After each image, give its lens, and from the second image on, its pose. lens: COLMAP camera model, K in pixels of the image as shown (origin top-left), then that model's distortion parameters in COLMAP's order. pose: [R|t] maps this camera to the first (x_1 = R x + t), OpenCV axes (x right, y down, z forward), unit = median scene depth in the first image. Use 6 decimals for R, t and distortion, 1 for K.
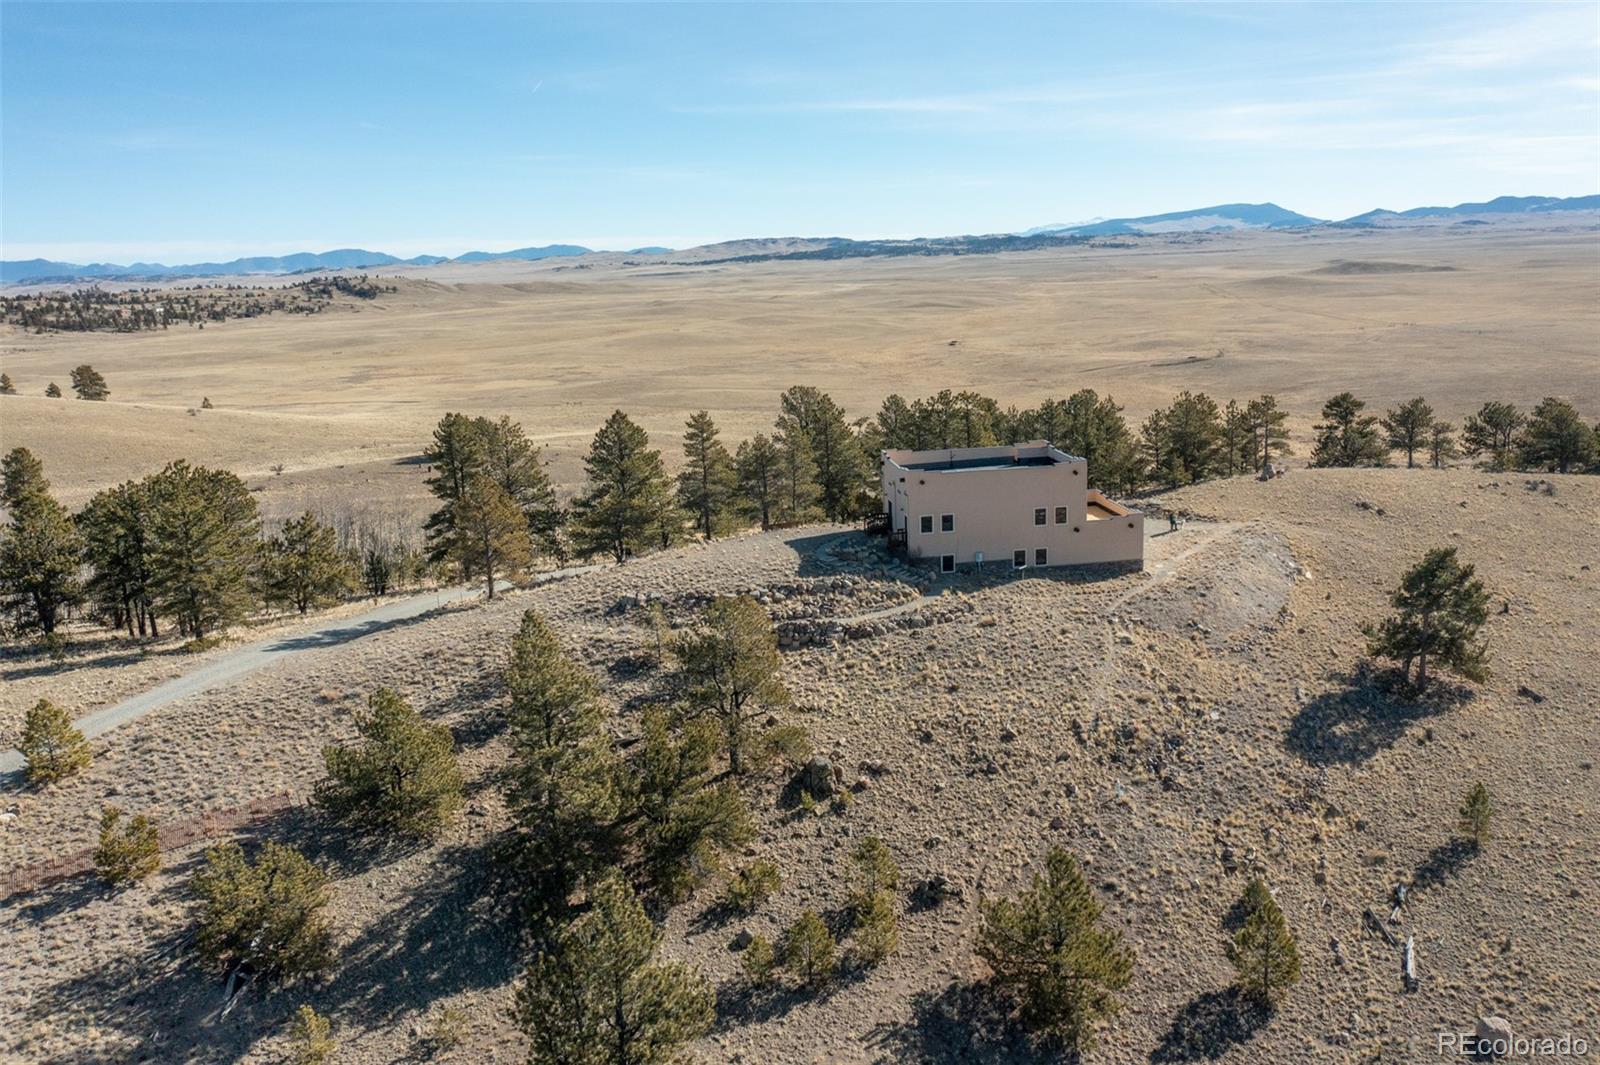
lens RADIAL K [[1236.5, 0, 800.0], [0, 1236.5, 532.5], [0, 0, 1]] dist [-0.040157, 0.015567]
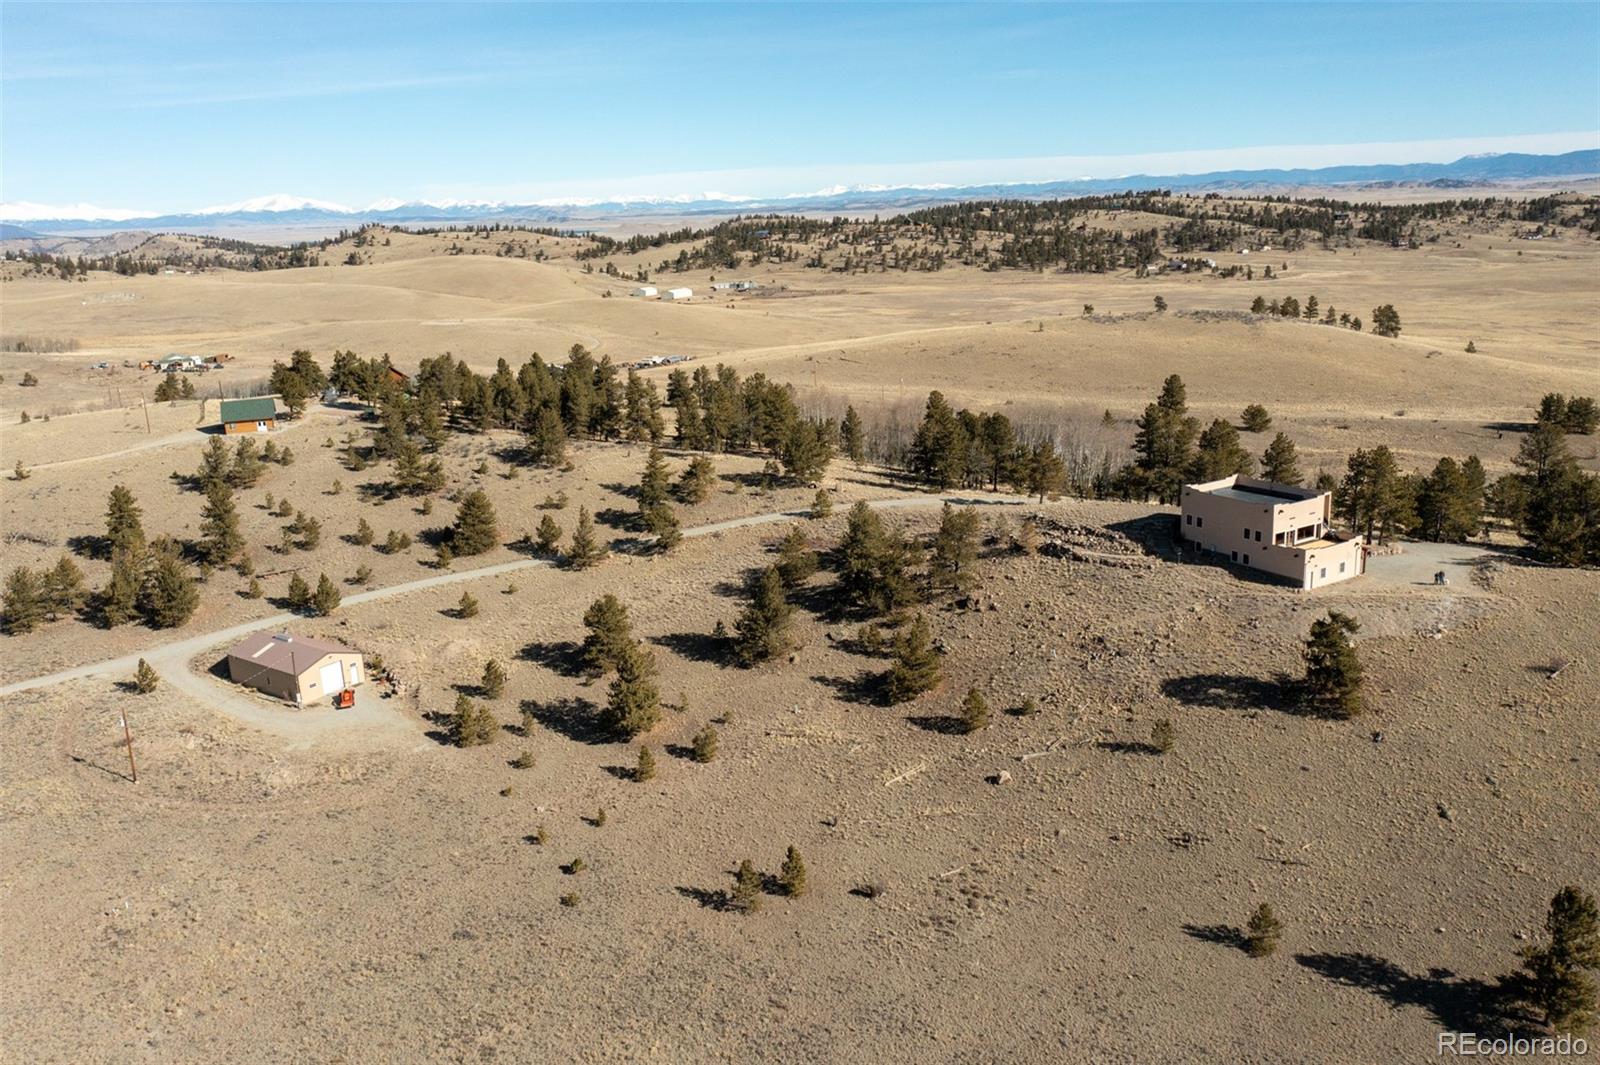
lens RADIAL K [[1236.5, 0, 800.0], [0, 1236.5, 532.5], [0, 0, 1]] dist [-0.040157, 0.015567]
pose [[0.379869, 0.247545, -0.891303, 0.232085], [-0.167235, 0.966030, 0.197025, -0.038309], [0.909798, 0.074214, 0.408363, -0.023128]]
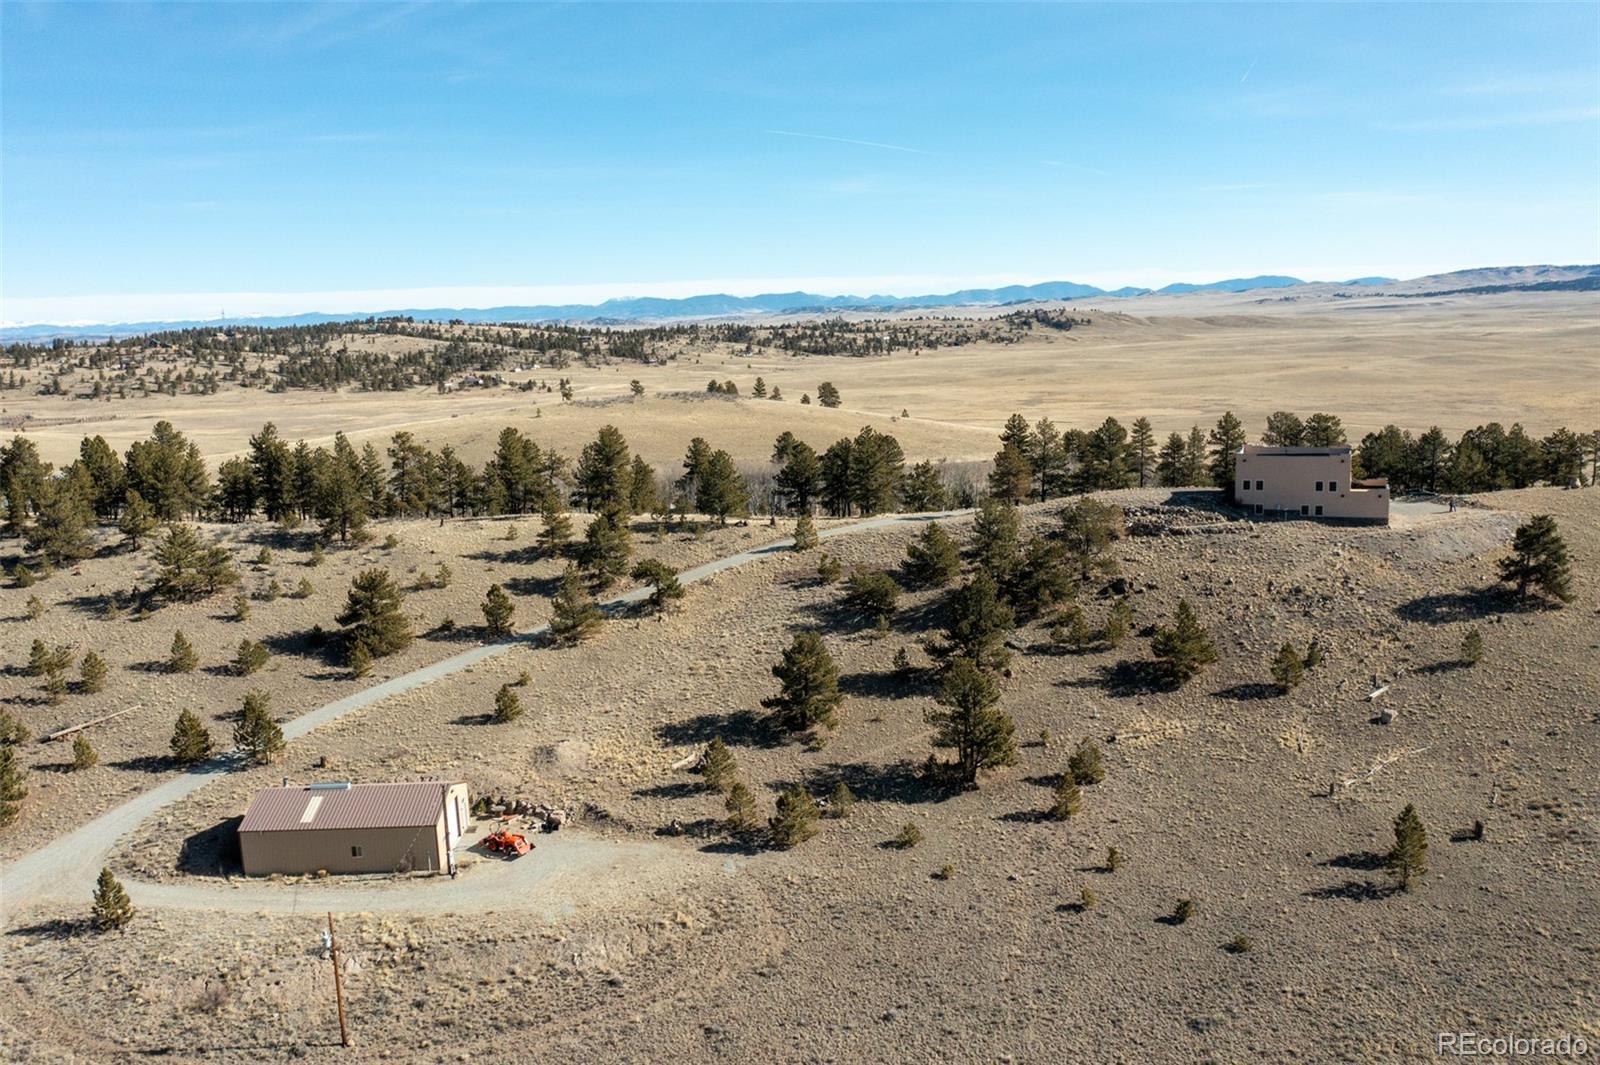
lens RADIAL K [[1240.4, 0, 800.4], [0, 1240.4, 509.8], [0, 0, 1]] dist [-0.026092, -0.003688]
pose [[0.854642, 0.080637, -0.512917, 0.078375], [-0.102681, 0.994605, -0.014726, 0.020056], [0.508963, 0.065252, 0.858312, -0.138061]]
